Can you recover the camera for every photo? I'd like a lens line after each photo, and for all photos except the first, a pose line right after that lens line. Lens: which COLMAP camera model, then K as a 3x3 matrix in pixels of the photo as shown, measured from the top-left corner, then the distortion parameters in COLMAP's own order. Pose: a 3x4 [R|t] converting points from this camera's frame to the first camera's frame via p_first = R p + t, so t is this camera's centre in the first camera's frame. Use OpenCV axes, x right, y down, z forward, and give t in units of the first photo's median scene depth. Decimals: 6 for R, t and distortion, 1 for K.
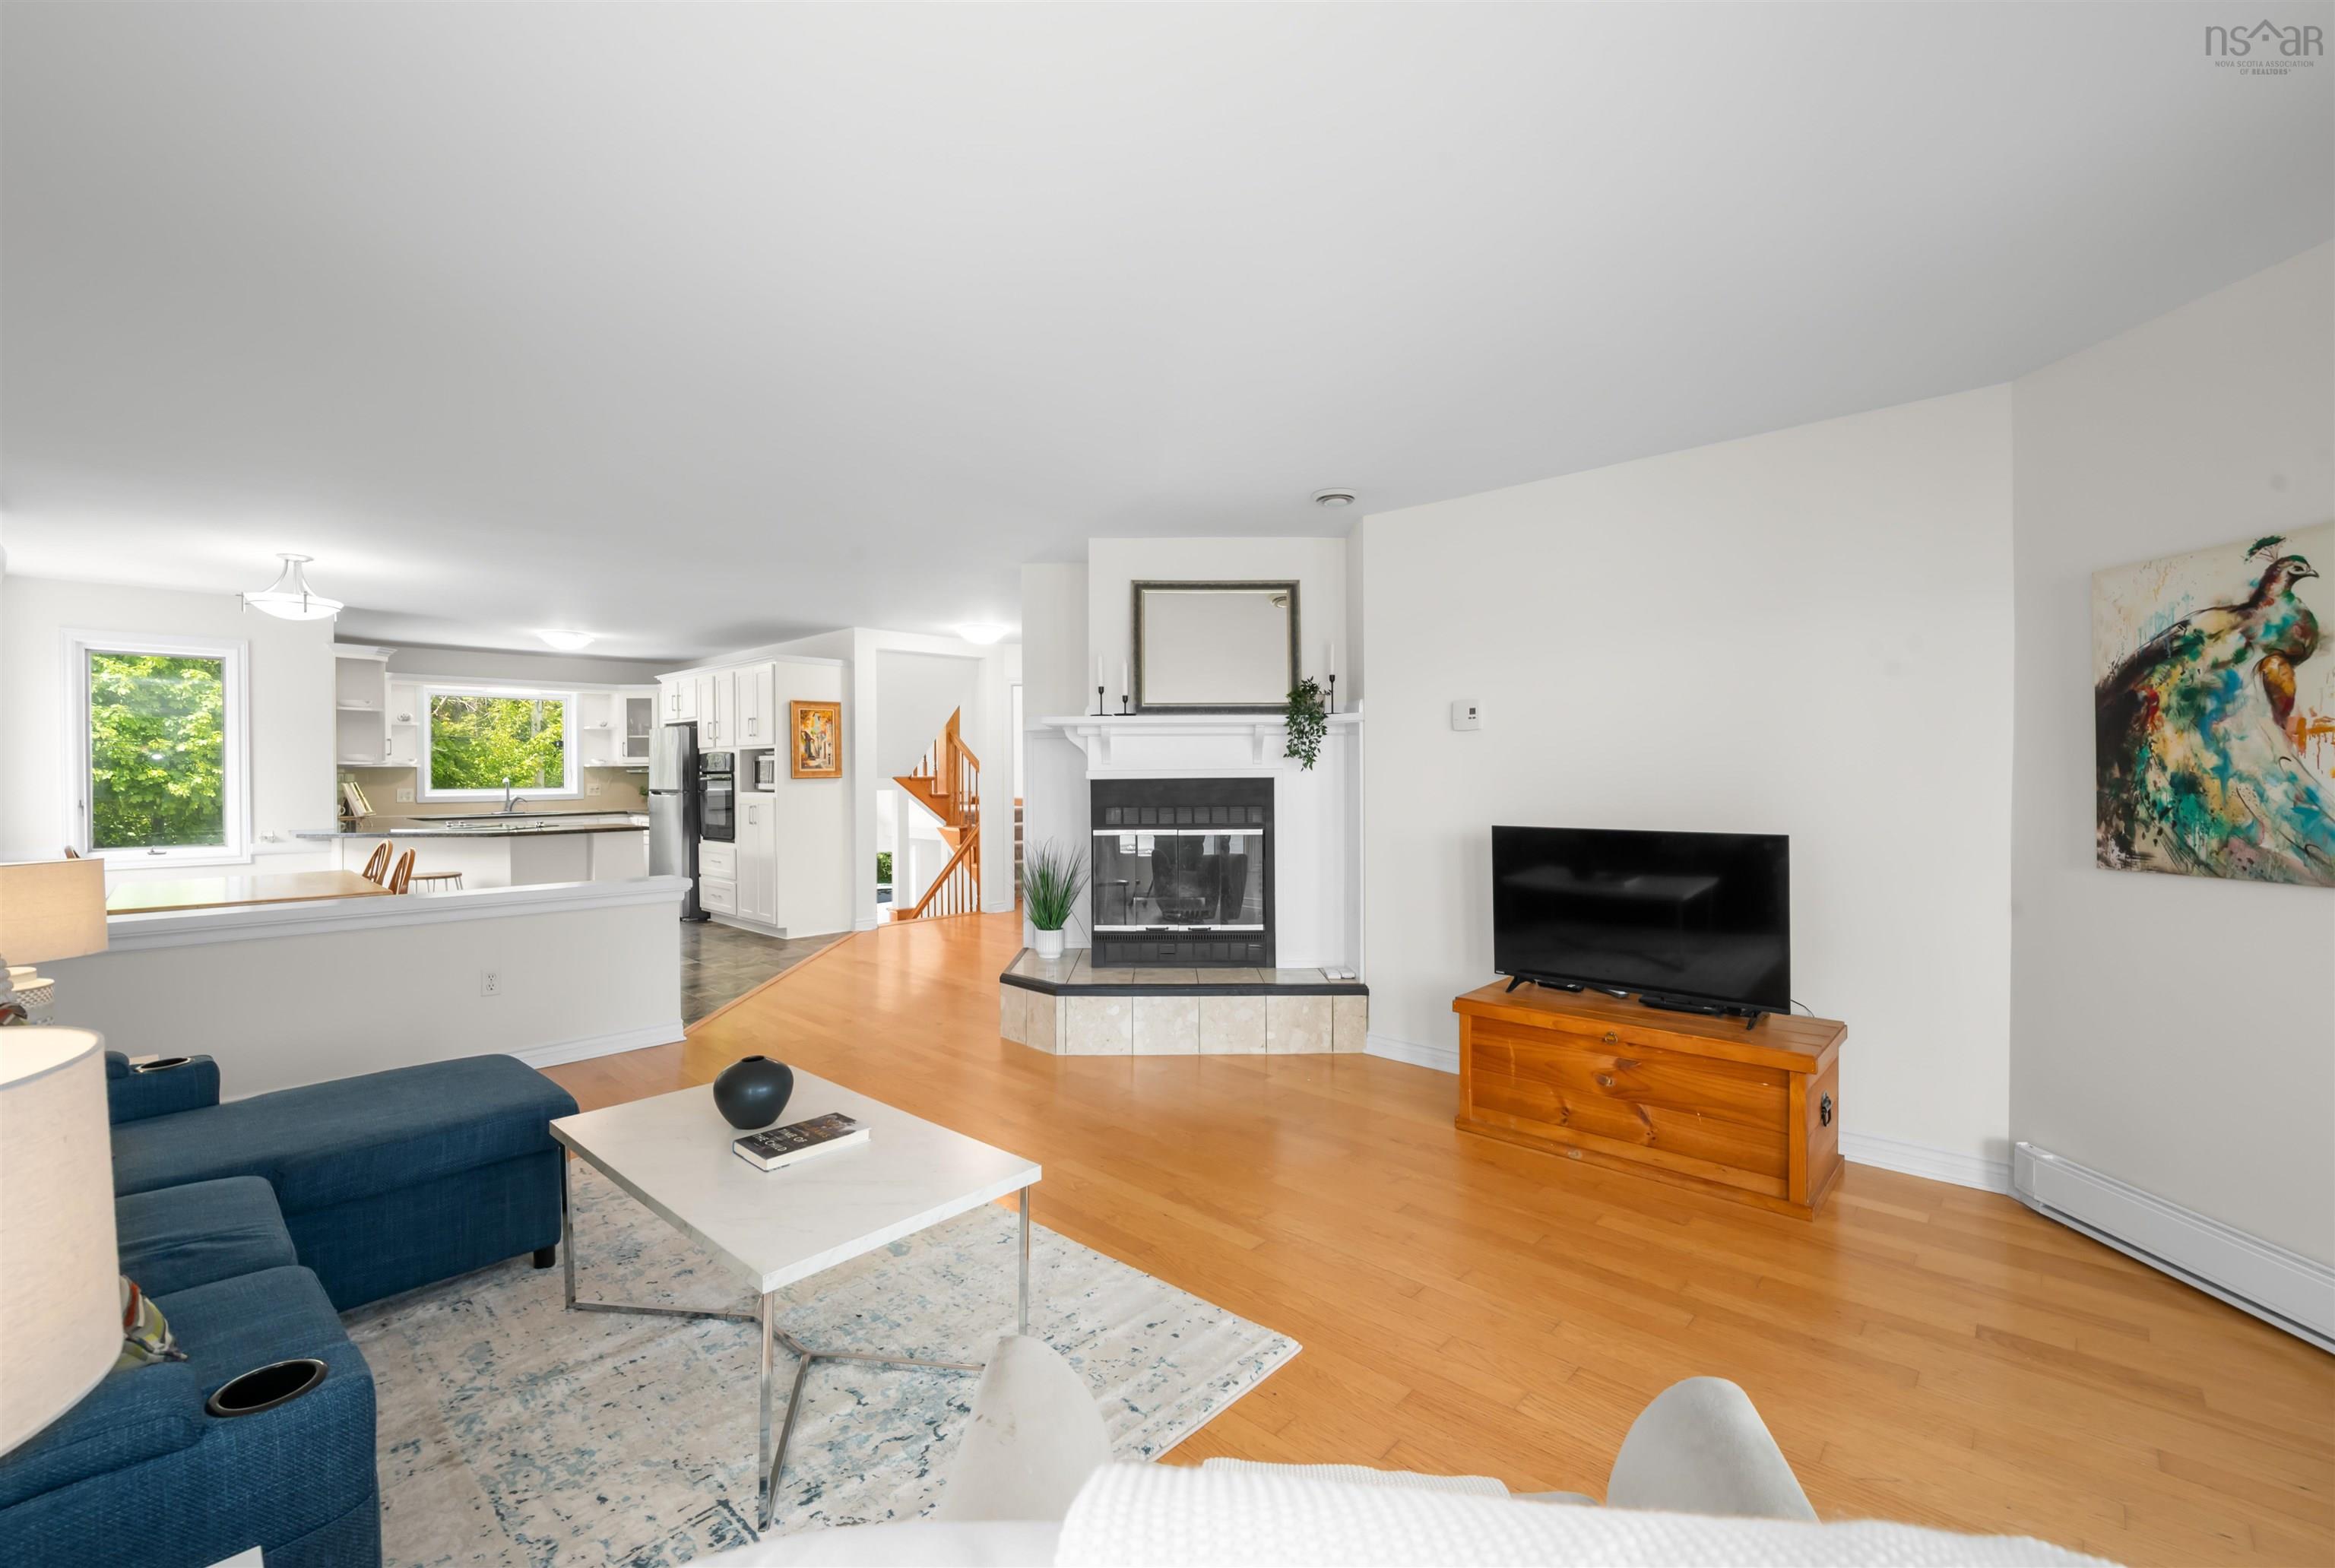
lens RADIAL K [[960.9, 0, 1167.5], [0, 960.9, 784.0], [0, 0, 1]] dist [-0.001436, -0.000170]
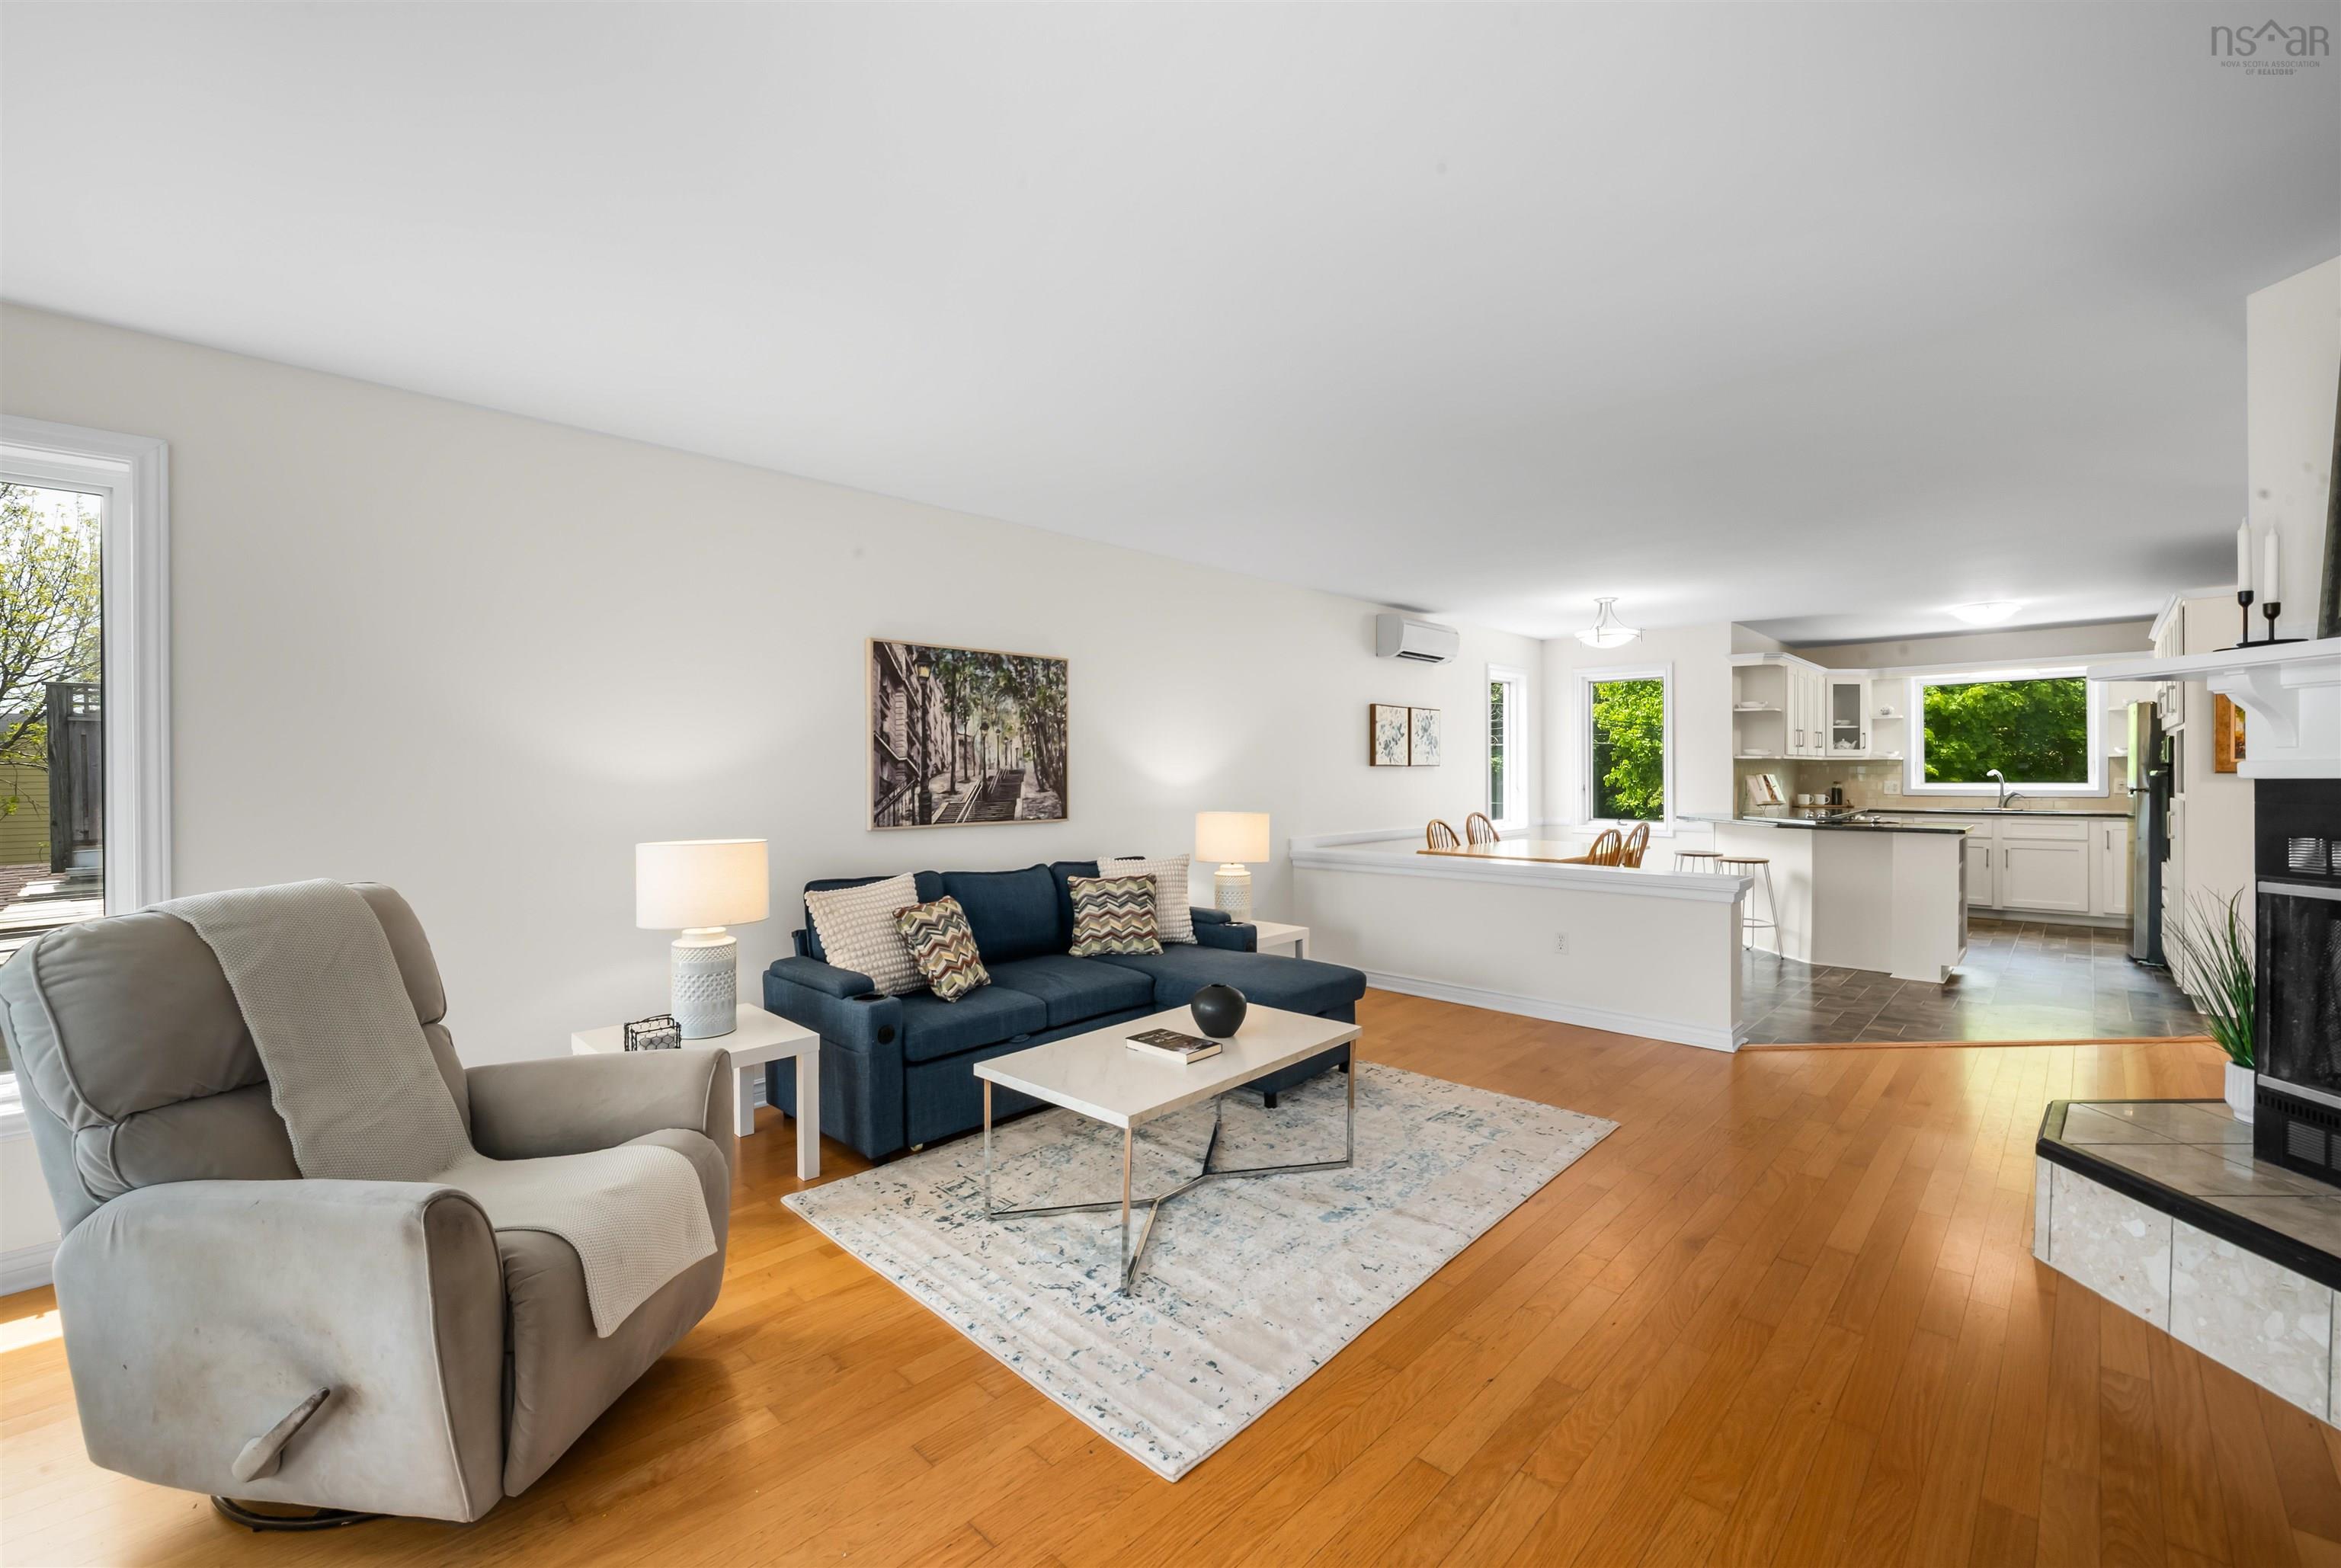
lens RADIAL K [[964.9, 0, 1171.5], [0, 964.9, 770.7], [0, 0, 1]] dist [-0.011673, -0.000061]
pose [[-0.009858, 0.004063, -0.999943, 0.835529], [-0.009364, 0.999948, 0.004155, -0.011255], [0.999908, 0.009404, -0.009820, 0.887512]]
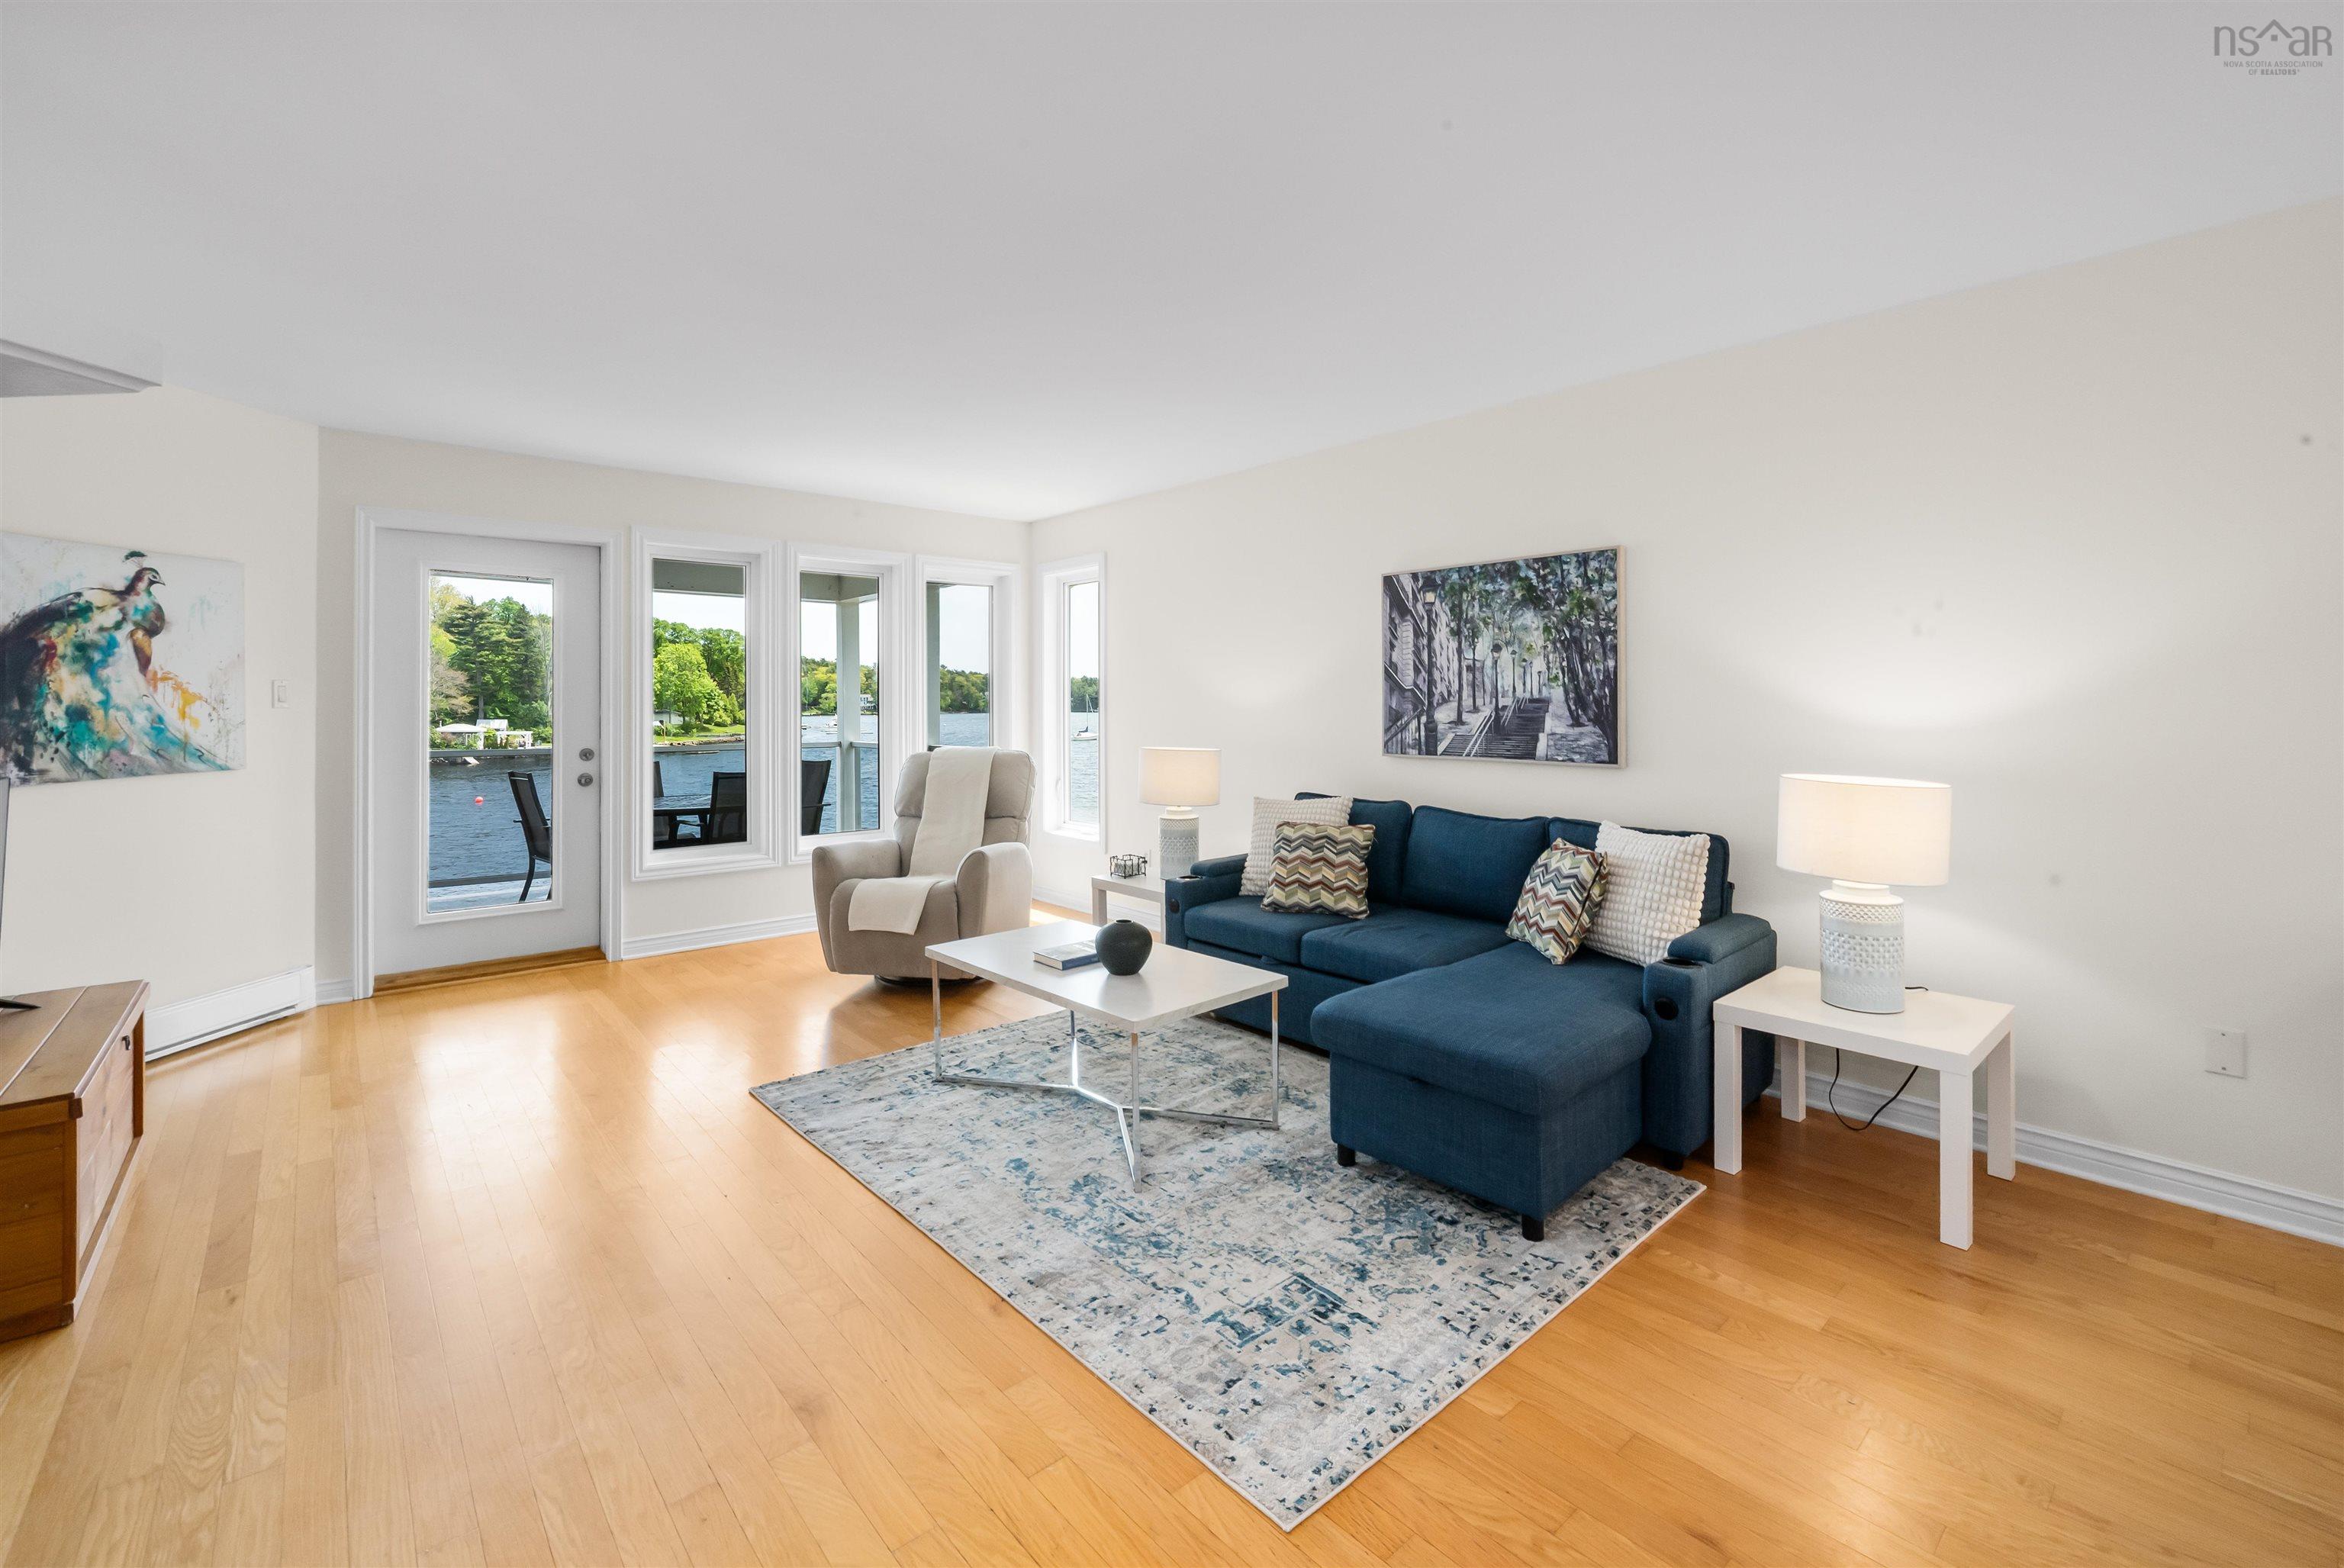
lens RADIAL K [[1002.3, 0, 1172.2], [0, 1002.3, 696.3], [0, 0, 1]] dist [-0.014400, 0.000496]
pose [[-0.994559, 0.007783, 0.103883, -0.598571], [0.008452, 0.999946, 0.006006, -0.019292], [-0.103830, 0.006852, -0.994571, 2.179226]]
